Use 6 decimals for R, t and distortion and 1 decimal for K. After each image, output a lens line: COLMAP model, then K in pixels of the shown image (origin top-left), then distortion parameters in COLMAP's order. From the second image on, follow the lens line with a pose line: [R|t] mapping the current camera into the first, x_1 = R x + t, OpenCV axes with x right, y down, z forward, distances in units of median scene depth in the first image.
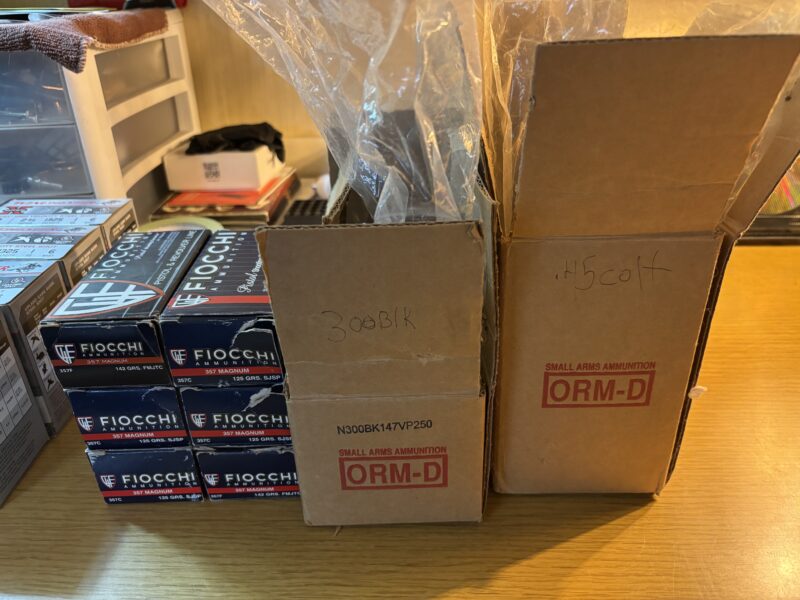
lens RADIAL K [[604.0, 0, 400.0], [0, 604.0, 300.0], [0, 0, 1]] dist [0.033820, -0.032173]
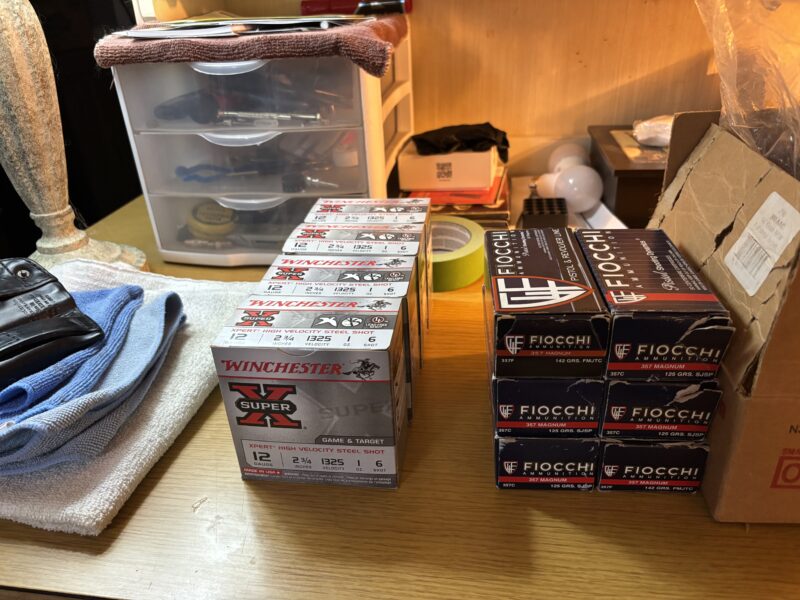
lens RADIAL K [[604.0, 0, 400.0], [0, 604.0, 300.0], [0, 0, 1]] dist [0.033820, -0.032173]
pose [[0.995947, 0.020997, -0.087457, -0.602130], [-0.020850, 0.999779, 0.002593, 0.010776], [0.087493, -0.000759, 0.996165, -0.060163]]
